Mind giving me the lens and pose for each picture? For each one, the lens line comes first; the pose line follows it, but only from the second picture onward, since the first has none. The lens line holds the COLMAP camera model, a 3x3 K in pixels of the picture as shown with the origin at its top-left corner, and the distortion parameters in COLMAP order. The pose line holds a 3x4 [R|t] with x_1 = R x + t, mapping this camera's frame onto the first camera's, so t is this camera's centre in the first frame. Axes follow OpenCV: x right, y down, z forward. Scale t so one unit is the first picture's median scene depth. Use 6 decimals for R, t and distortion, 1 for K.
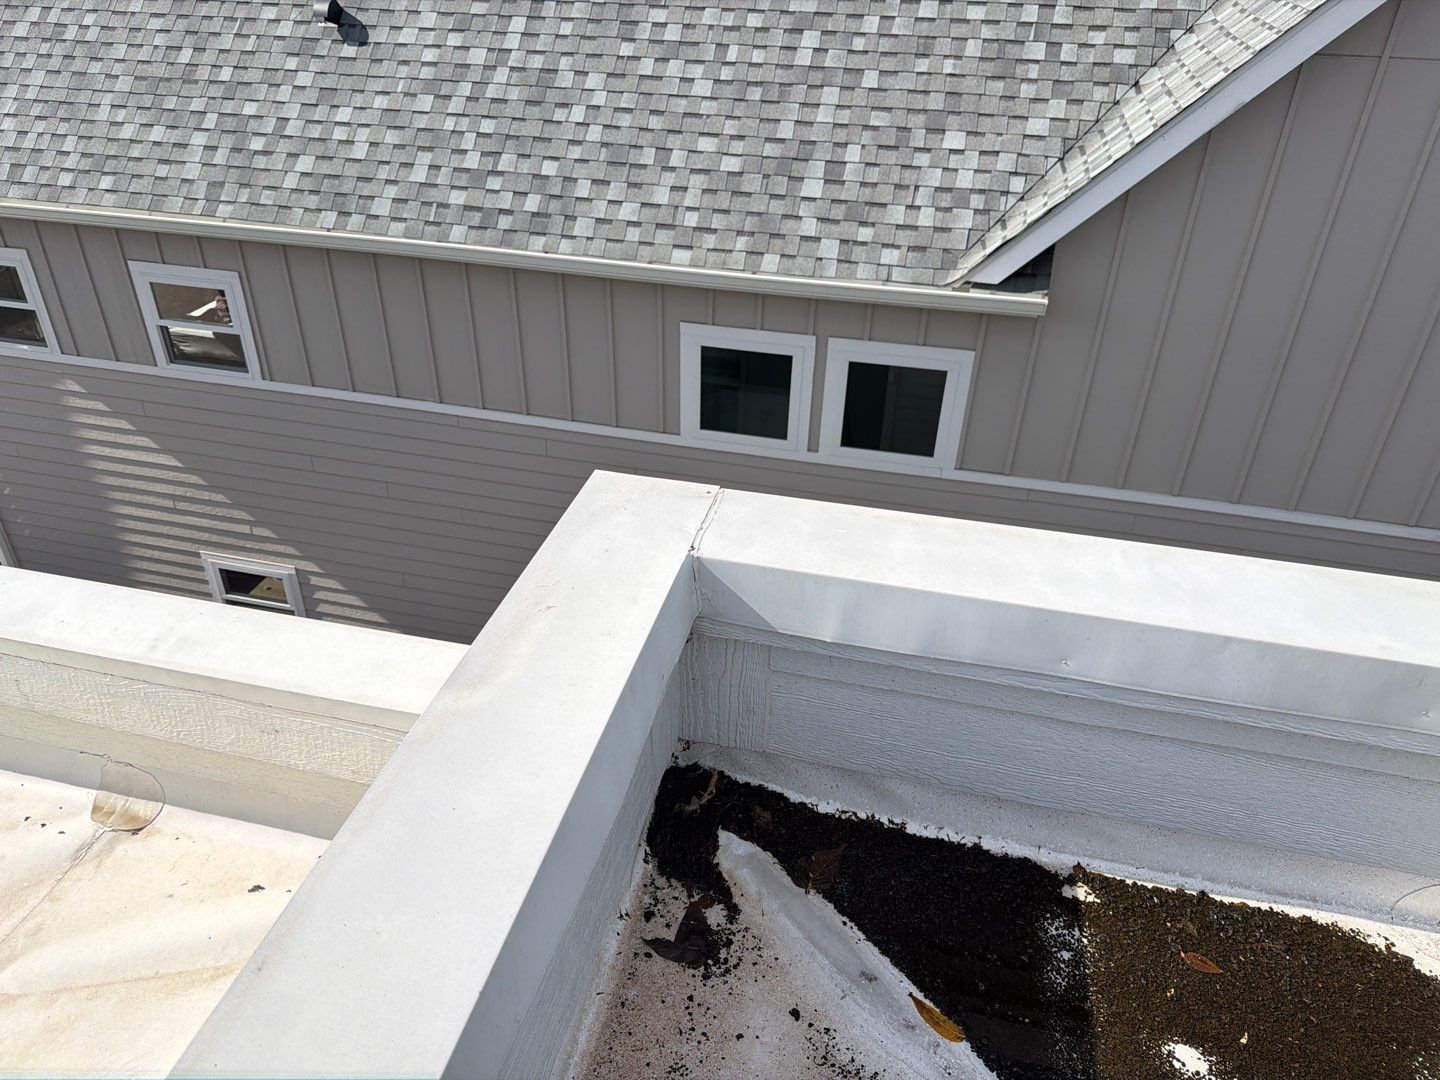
lens RADIAL K [[1018.0, 0, 712.7], [0, 1018.0, 534.5], [0, 0, 1]] dist [-0.000715, -0.013336]
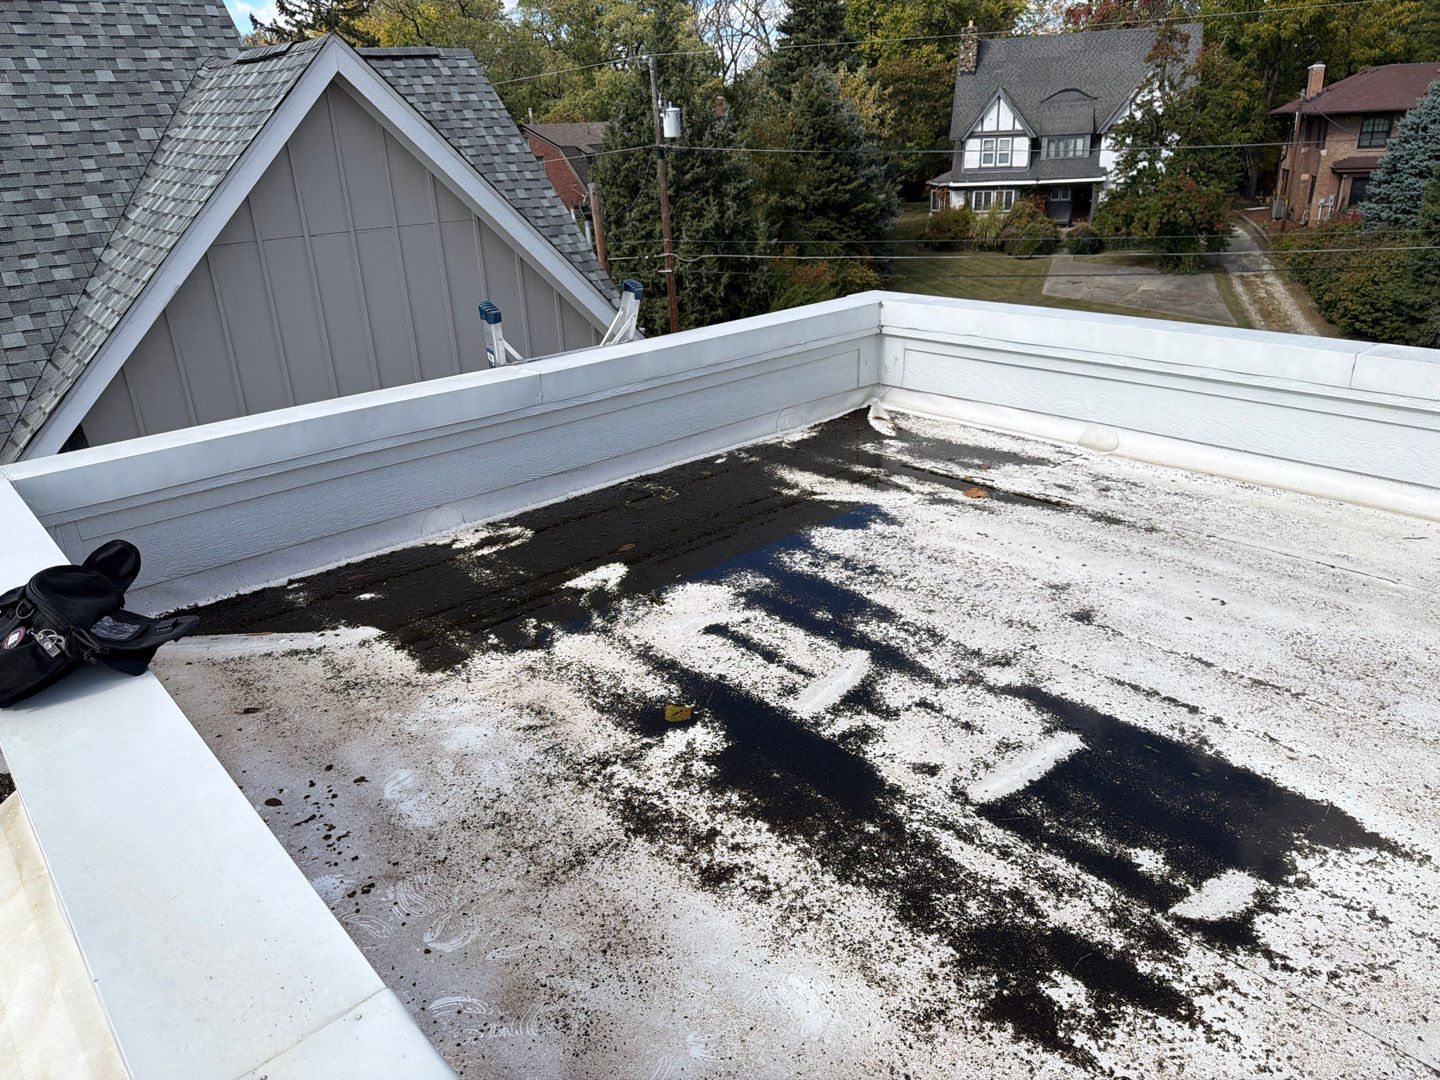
lens RADIAL K [[1018.0, 0, 717.0], [0, 1018.0, 545.5], [0, 0, 1]] dist [-0.000715, -0.013336]
pose [[0.582335, -0.345332, 0.735956, -0.131001], [0.476277, 0.878582, 0.035395, 0.130314], [-0.658821, 0.329908, 0.676103, -0.202458]]
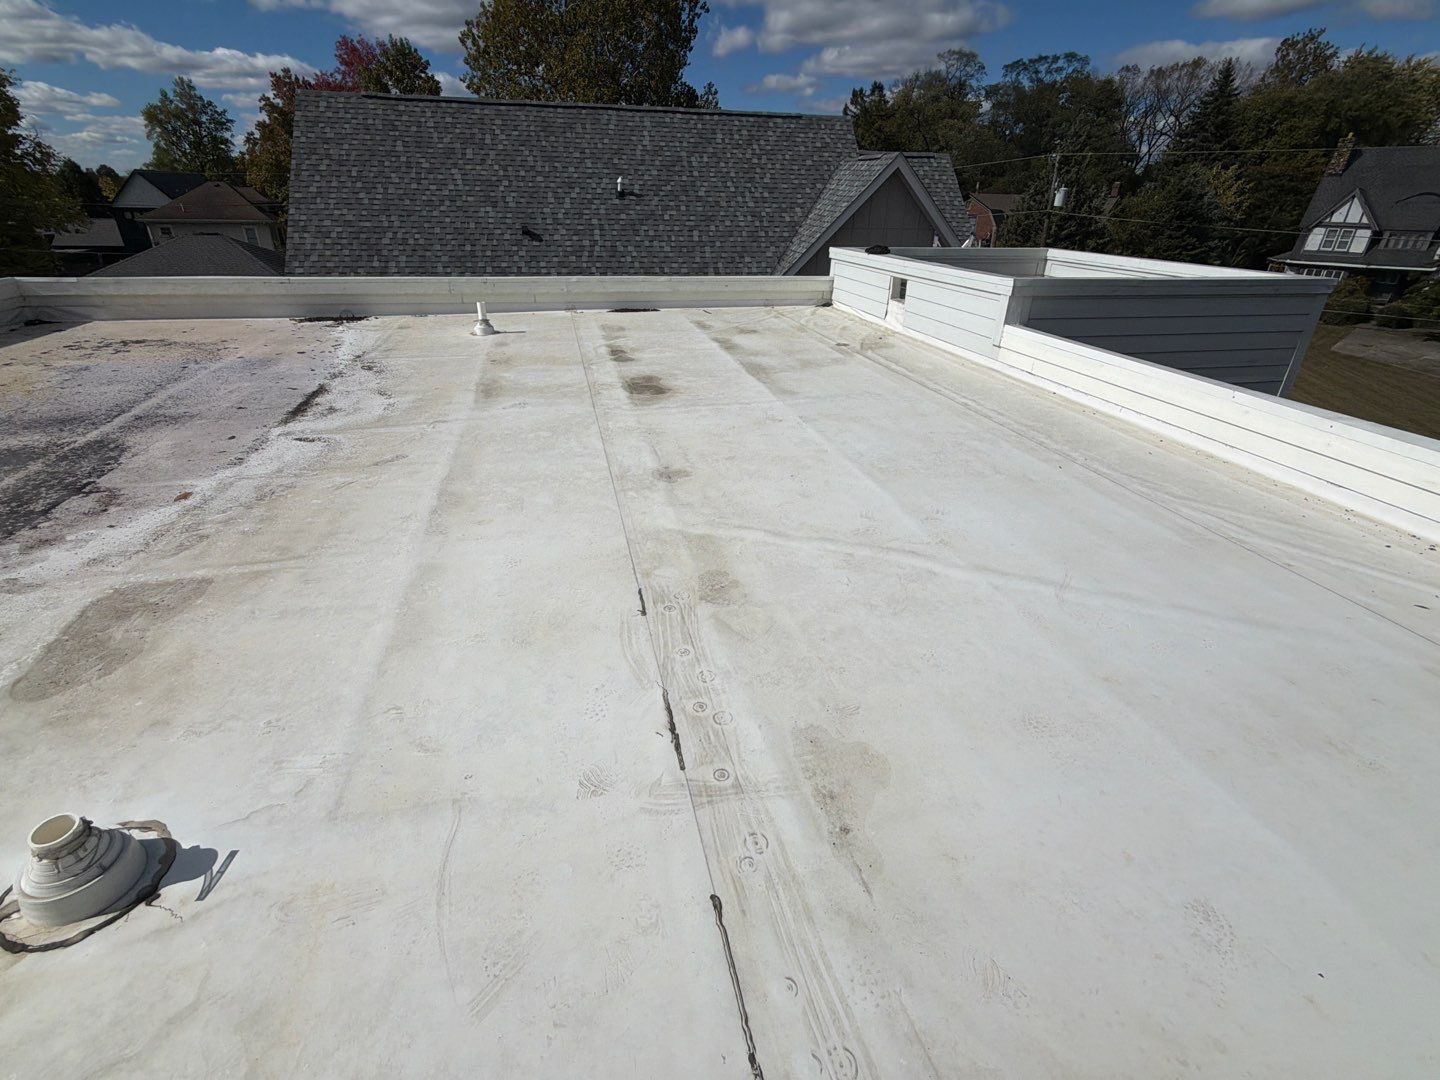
lens RADIAL K [[665.3, 0, 726.4], [0, 665.3, 543.9], [0, 0, 1]] dist [-0.013577, 0.000127]
pose [[0.898464, -0.205523, 0.387972, -0.846704], [0.233955, 0.971874, -0.026954, 0.553990], [-0.371520, 0.114985, 0.921277, -0.864404]]
